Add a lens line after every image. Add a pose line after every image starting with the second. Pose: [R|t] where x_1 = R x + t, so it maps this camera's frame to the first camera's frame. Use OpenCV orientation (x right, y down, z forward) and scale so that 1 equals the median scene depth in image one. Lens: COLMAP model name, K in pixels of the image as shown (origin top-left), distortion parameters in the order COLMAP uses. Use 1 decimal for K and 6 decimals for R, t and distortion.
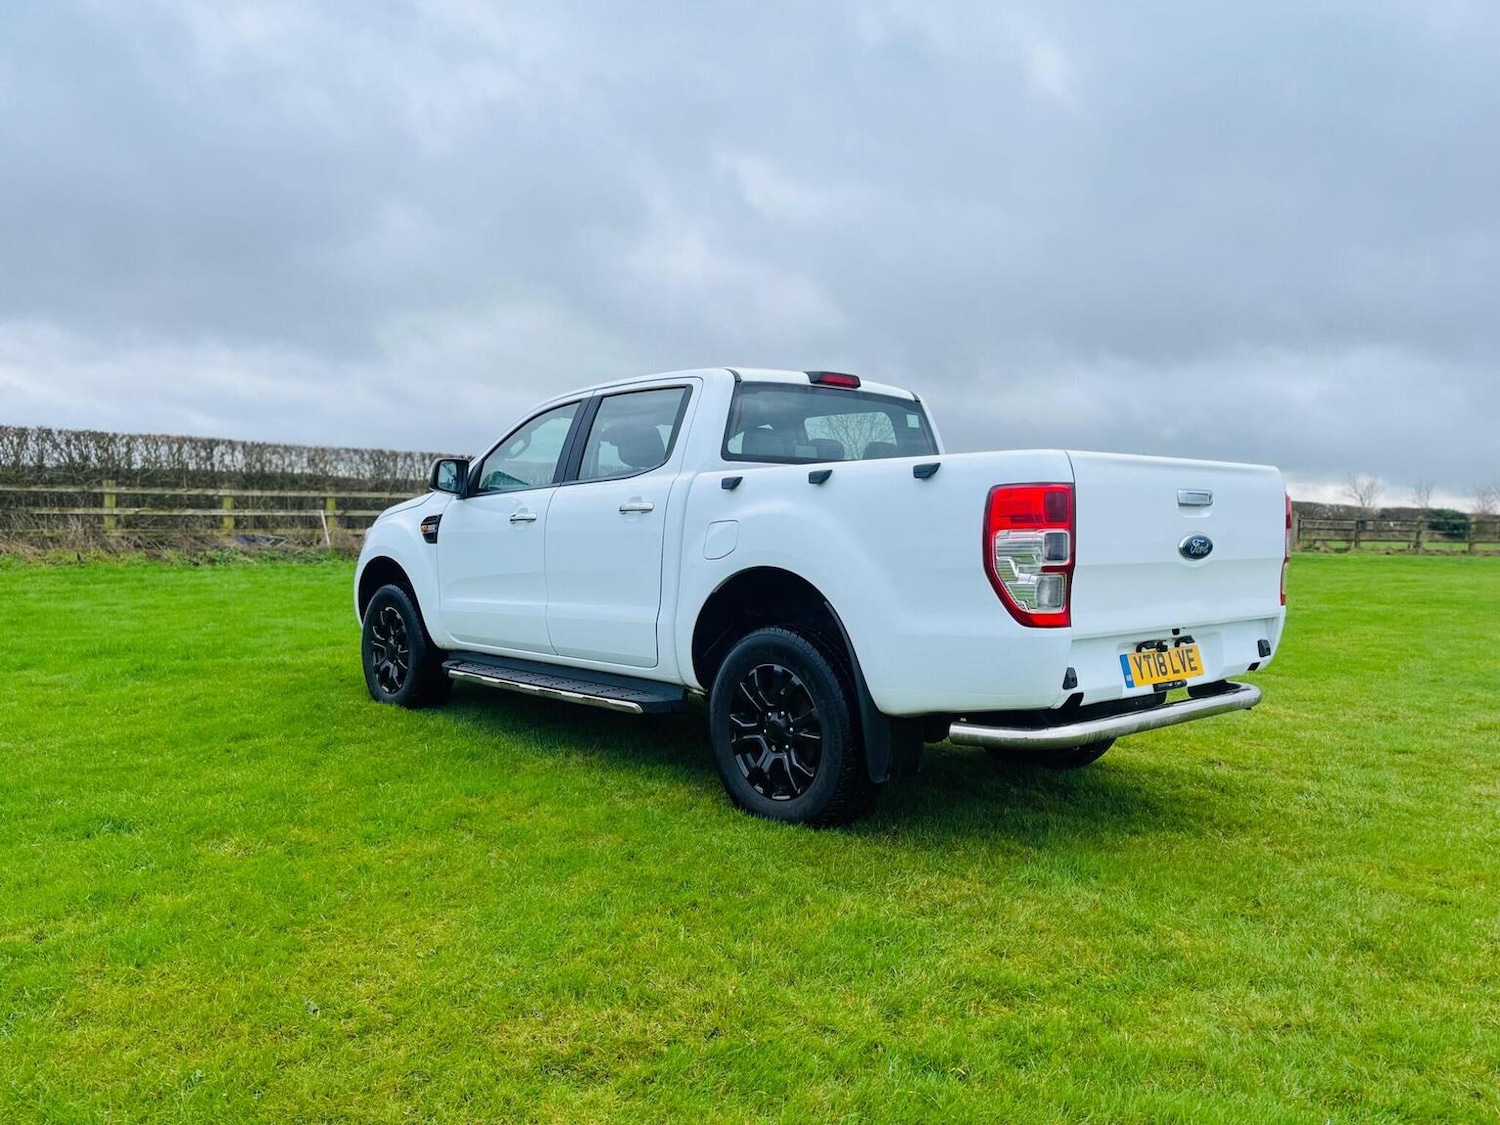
lens RADIAL K [[1115.6, 0, 741.6], [0, 1115.6, 561.1], [0, 0, 1]] dist [0.073864, -0.099592]
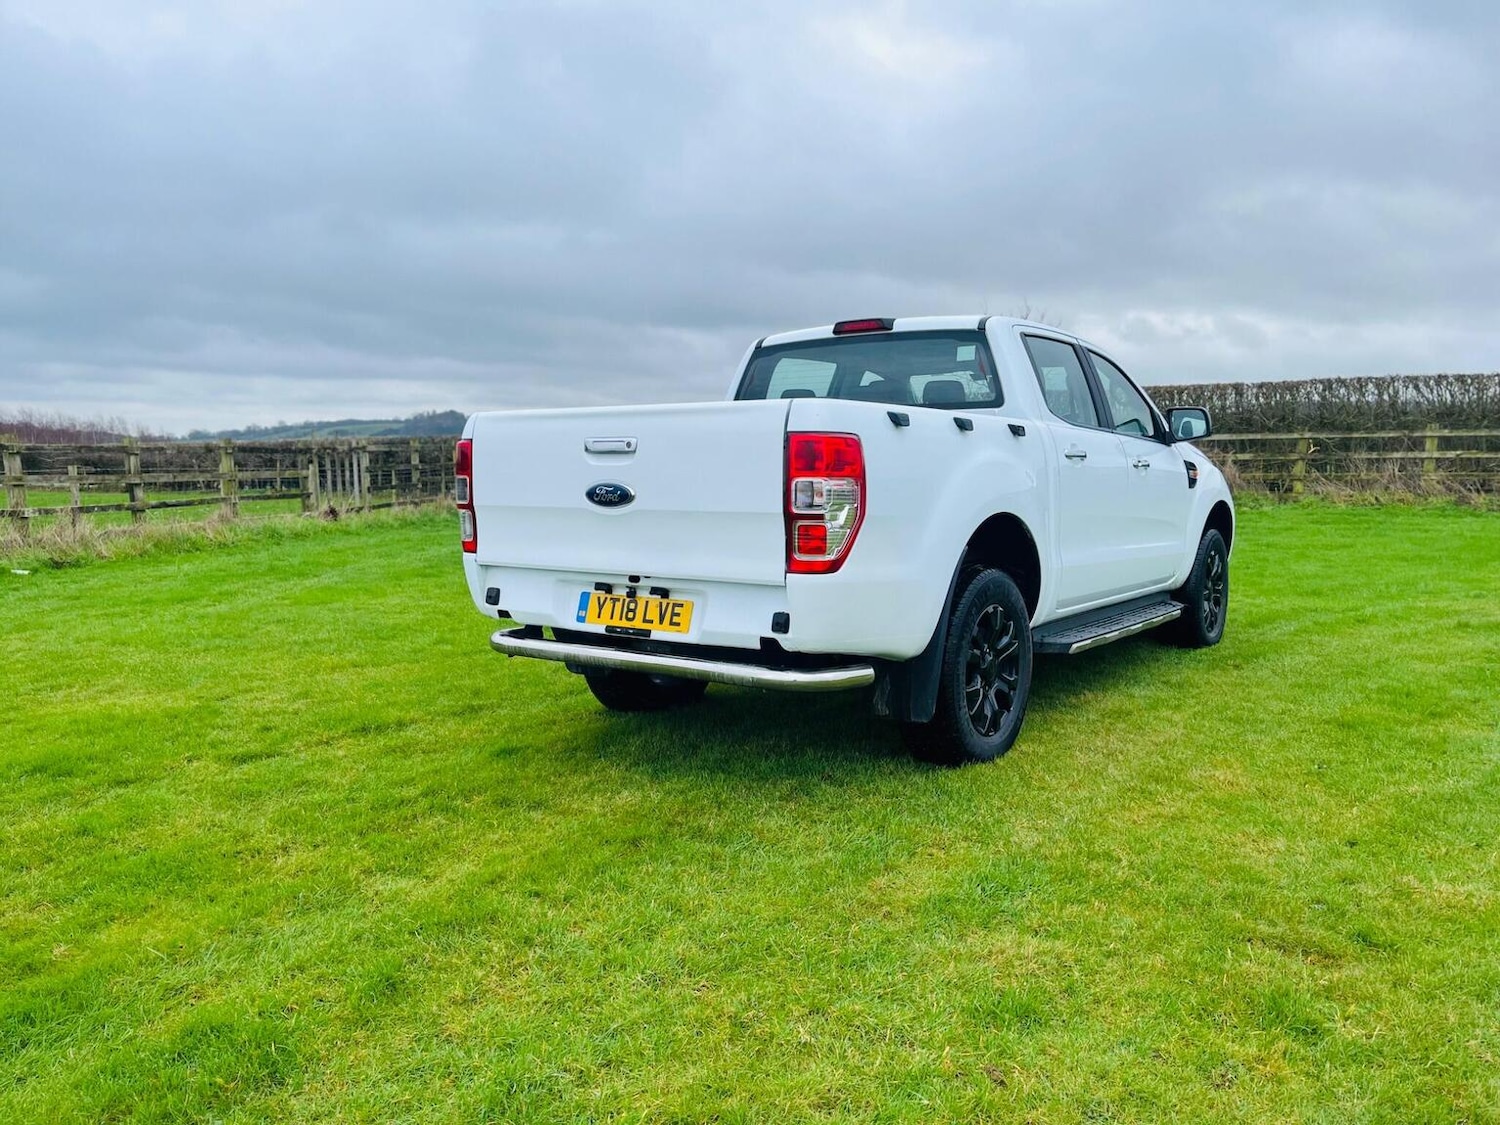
lens RADIAL K [[1115.5, 0, 750.0], [0, 1115.5, 562.5], [0, 0, 1]] dist [0.089154, -0.125595]
pose [[0.221165, 0.078422, -0.972078, 1.076194], [-0.028075, 0.996860, 0.074034, -0.022387], [0.974832, 0.010917, 0.222672, 0.690834]]
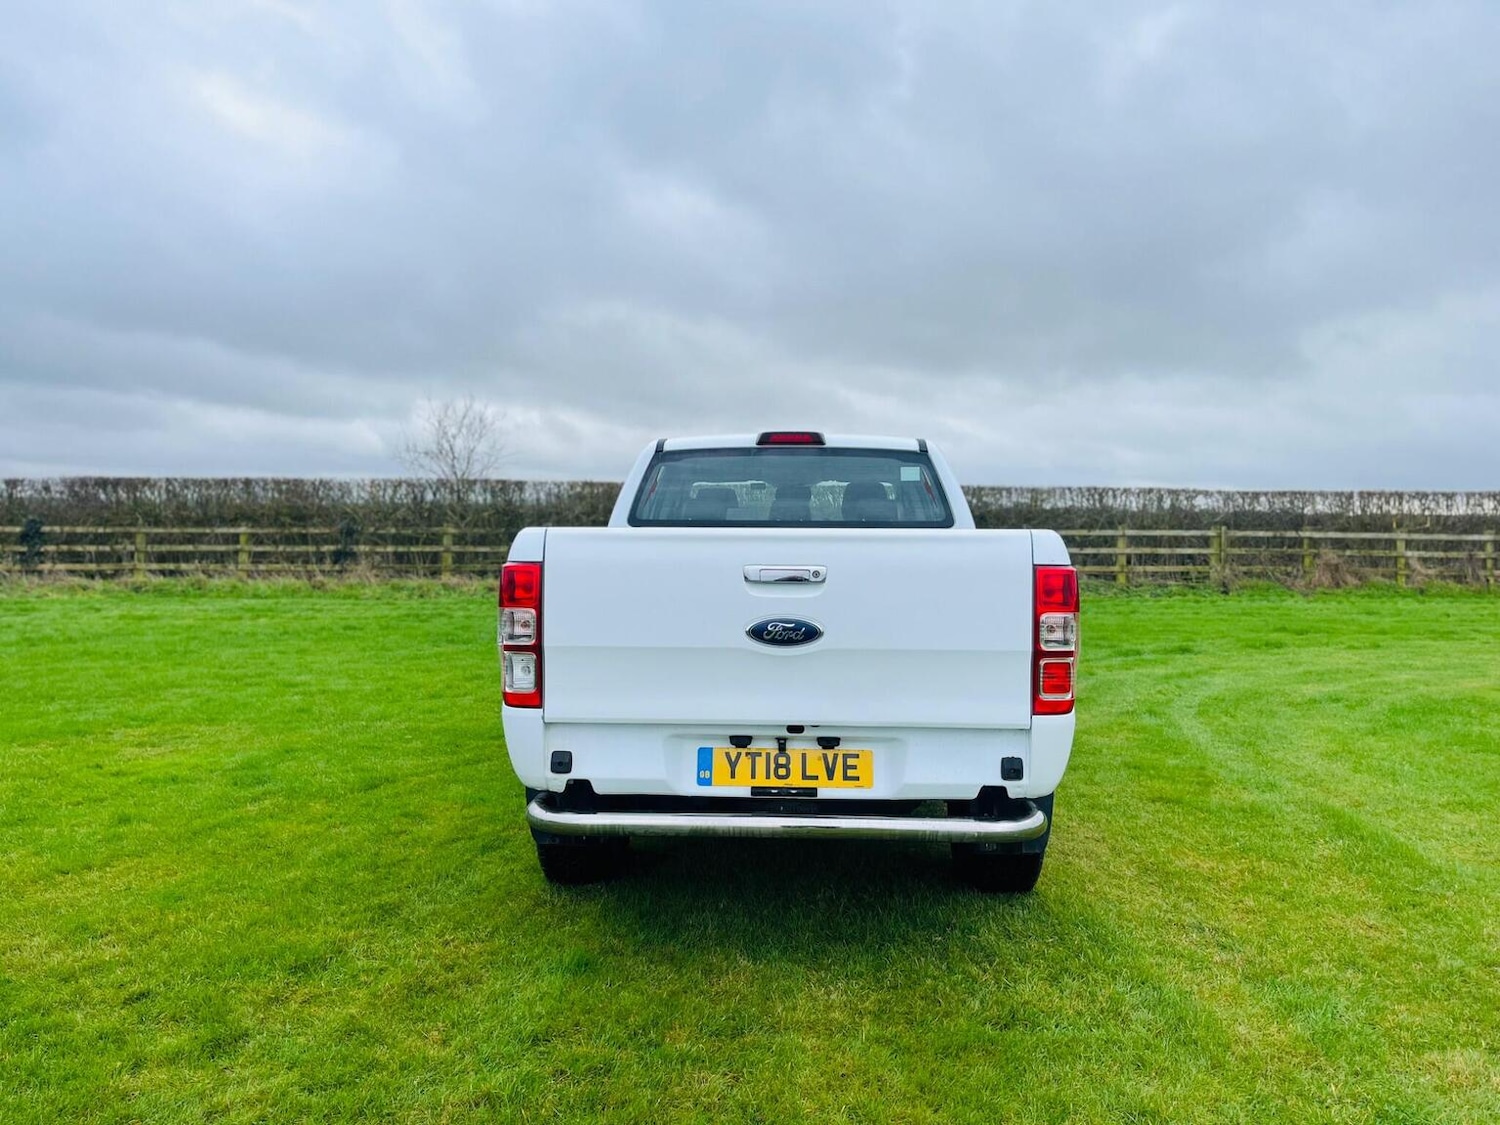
lens RADIAL K [[1115.6, 0, 741.6], [0, 1115.6, 561.1], [0, 0, 1]] dist [0.073864, -0.099592]
pose [[0.712528, 0.007488, -0.701603, 0.746011], [-0.025746, 0.999549, -0.015479, -0.039819], [0.701171, 0.029092, 0.712399, 0.286391]]
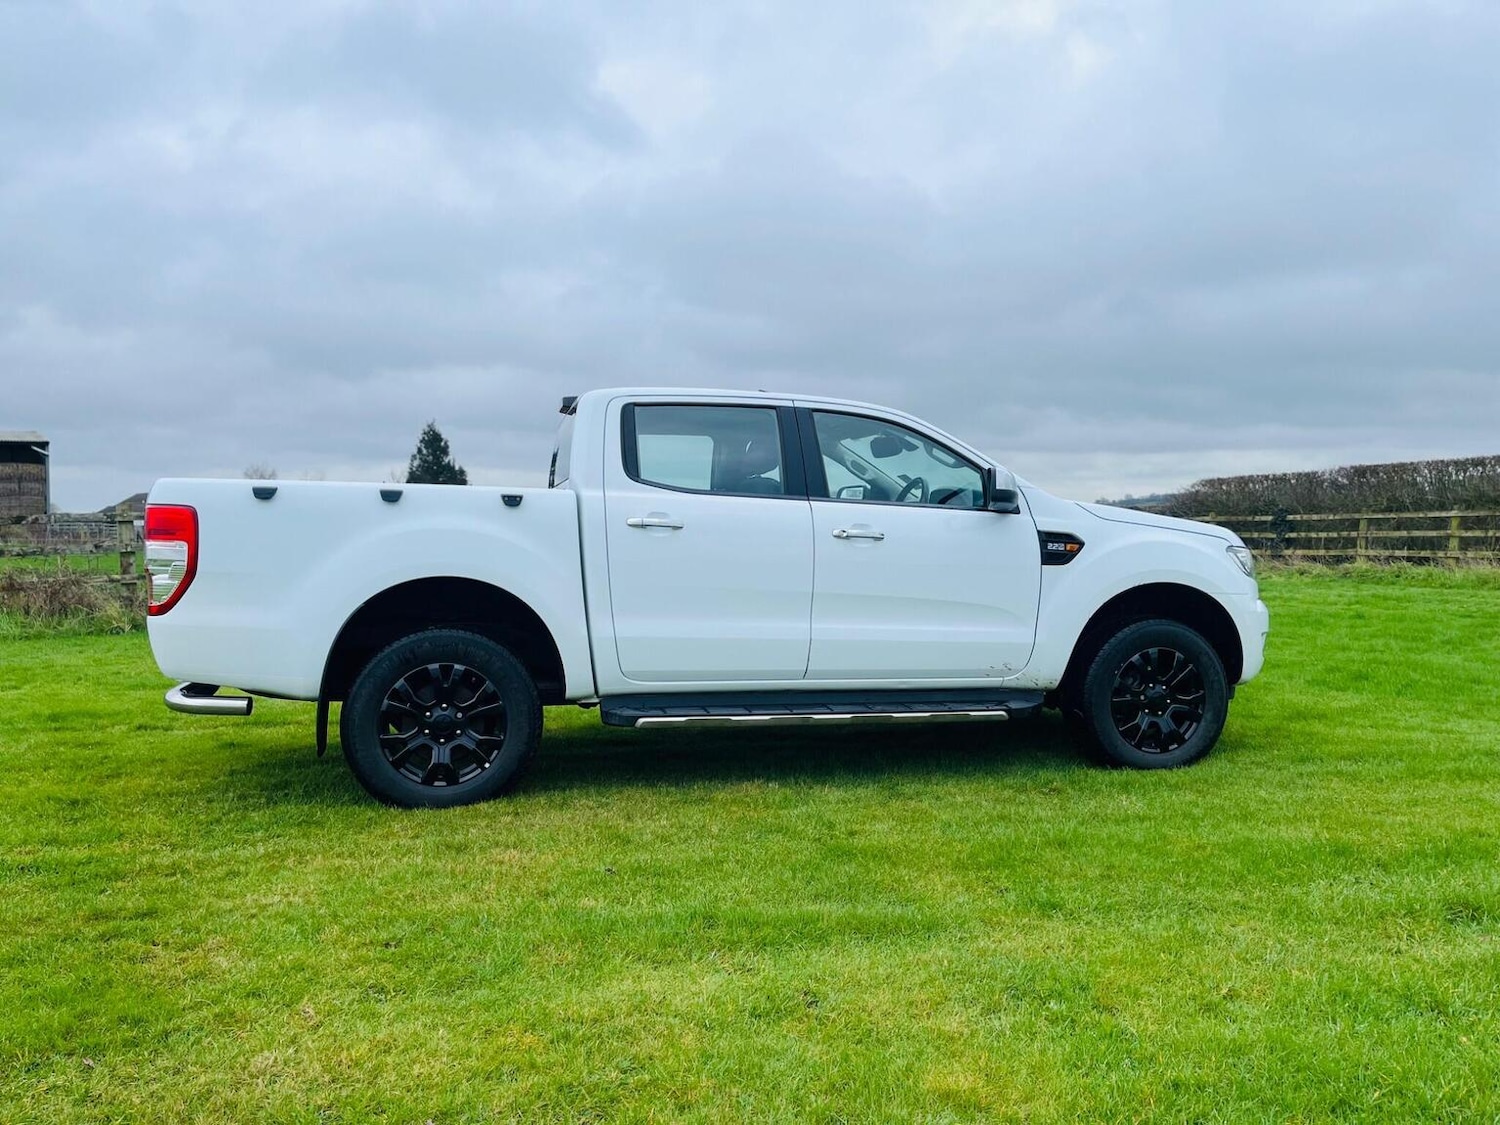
lens RADIAL K [[1107.1, 0, 746.7], [0, 1107.1, 544.1], [0, 0, 1]] dist [0.067783, -0.097314]
pose [[-0.468624, -0.000607, -0.883397, 0.976351], [-0.034790, 0.999237, 0.017769, -0.053555], [0.882712, 0.039060, -0.468287, 1.699103]]
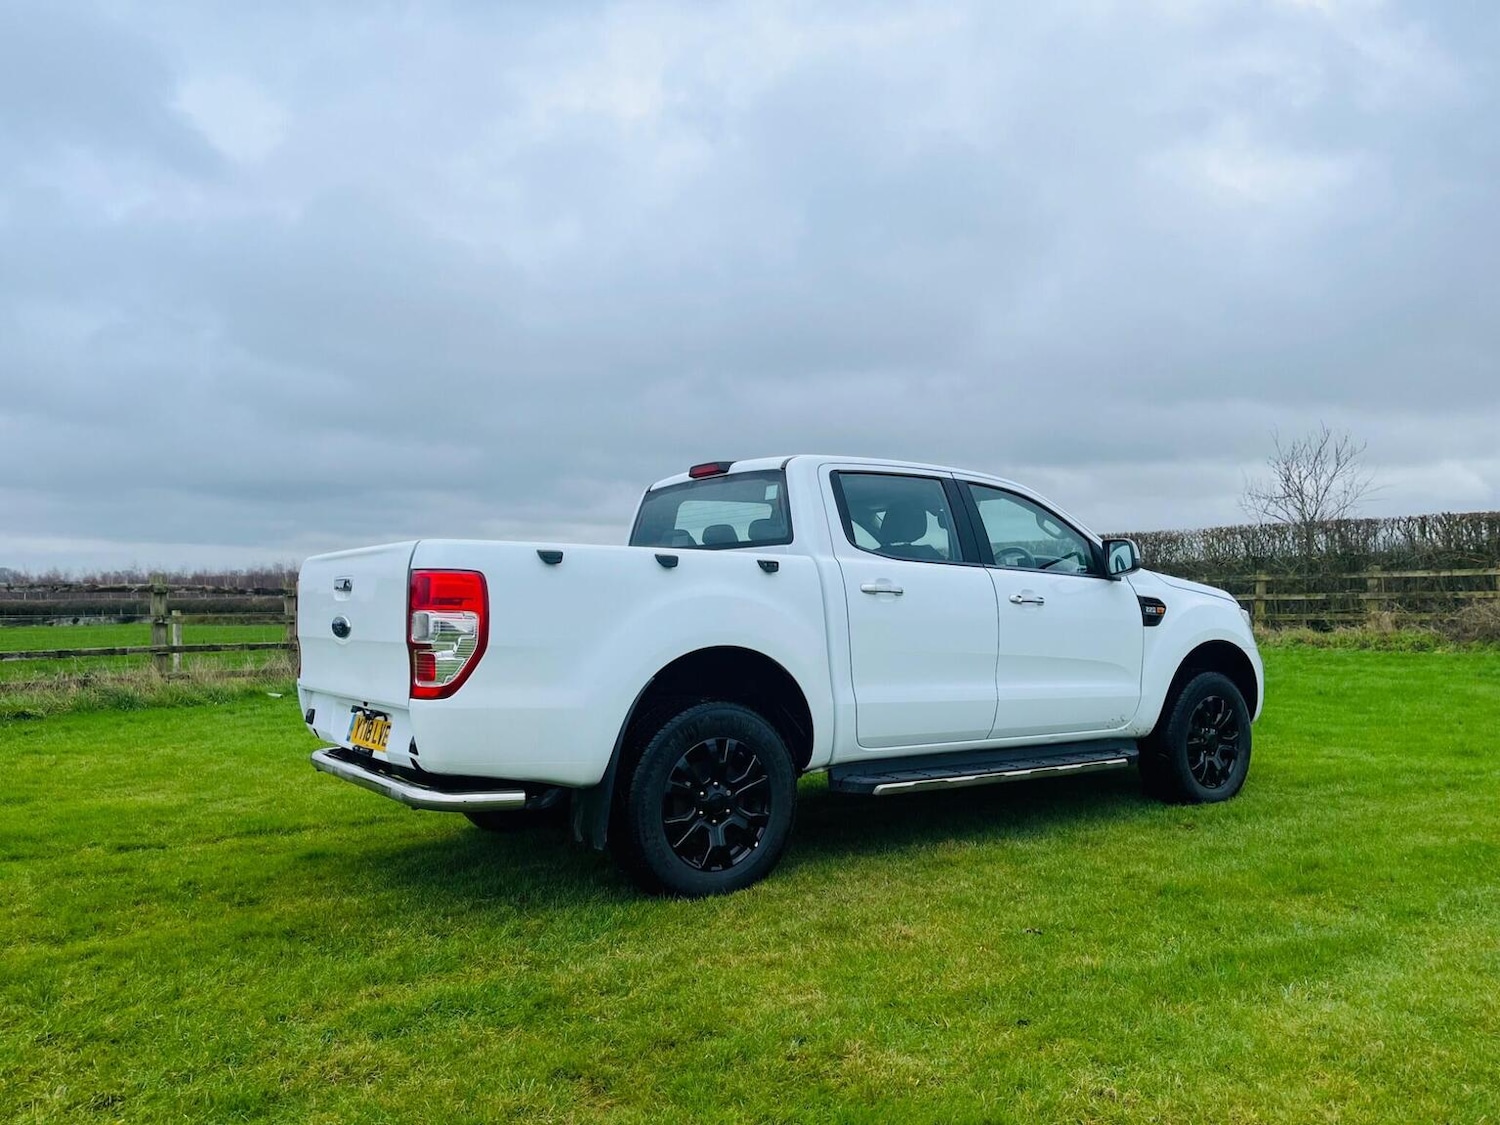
lens RADIAL K [[1115.5, 0, 750.0], [0, 1115.5, 562.5], [0, 0, 1]] dist [0.089154, -0.125595]
pose [[-0.100007, -0.043816, -0.994022, 1.148716], [-0.027539, 0.998769, -0.041255, -0.031967], [0.994606, 0.023248, -0.101091, 1.168970]]
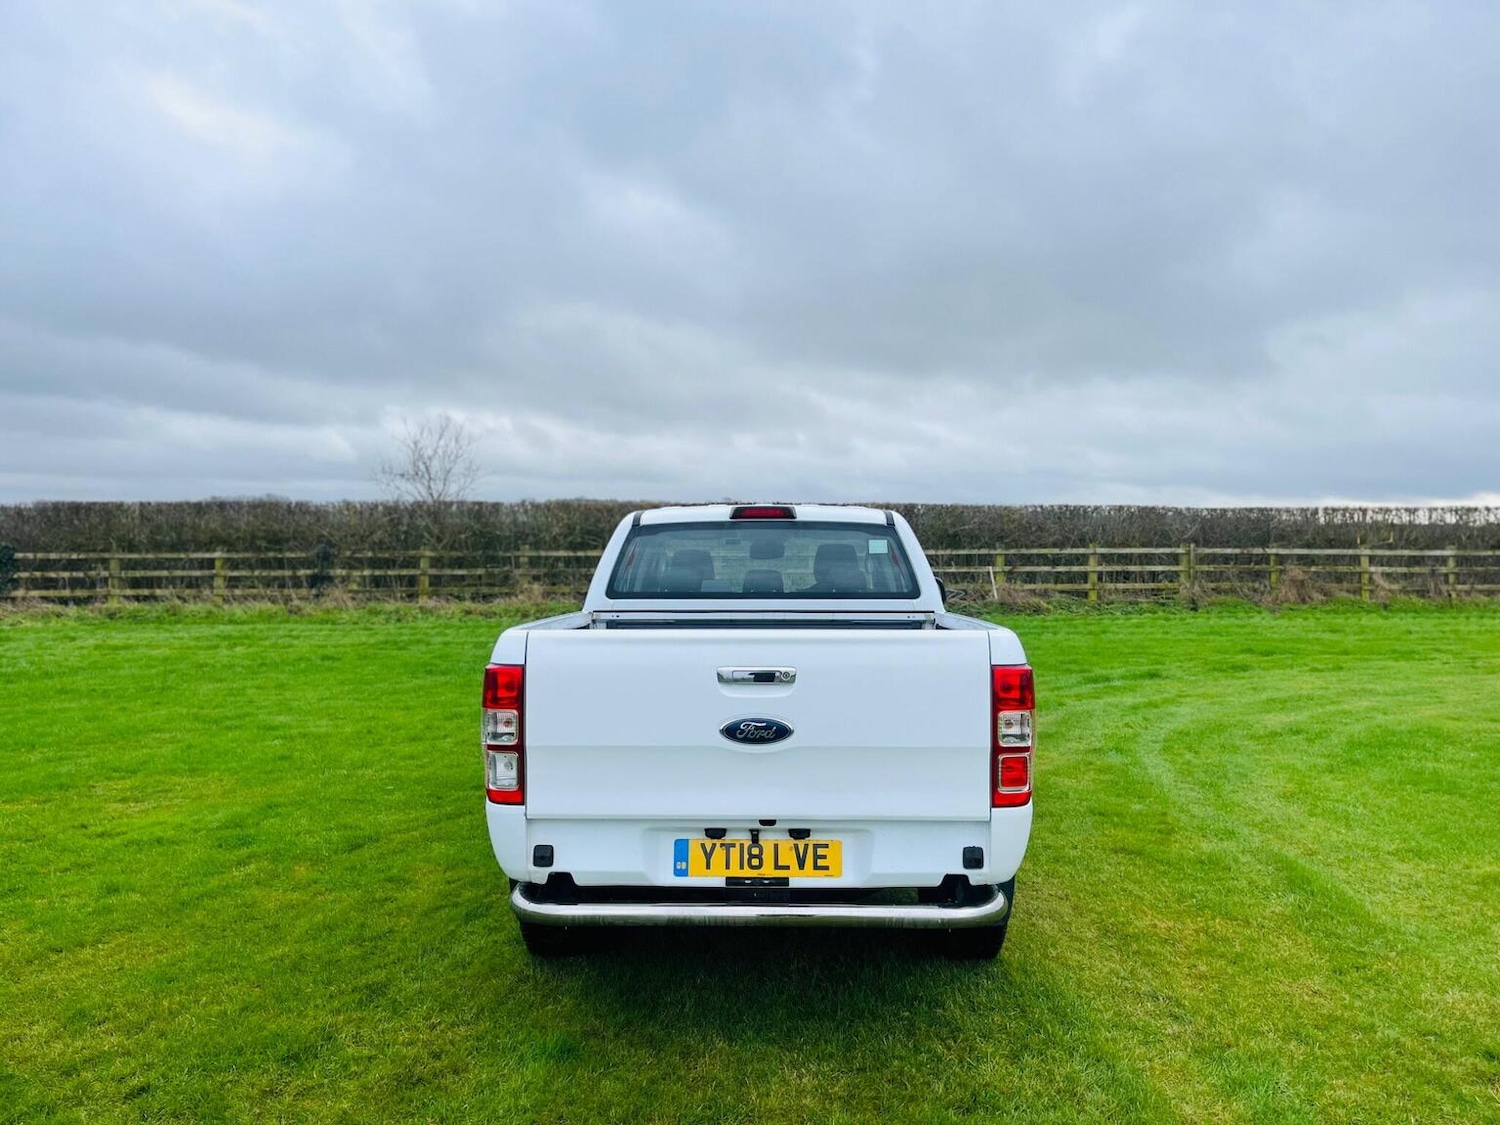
lens RADIAL K [[1115.6, 0, 741.6], [0, 1115.6, 561.1], [0, 0, 1]] dist [0.073864, -0.099592]
pose [[0.726550, -0.001594, -0.687112, 0.771287], [-0.017707, 0.999622, -0.021042, -0.098403], [0.686886, 0.027454, 0.726247, 0.262829]]
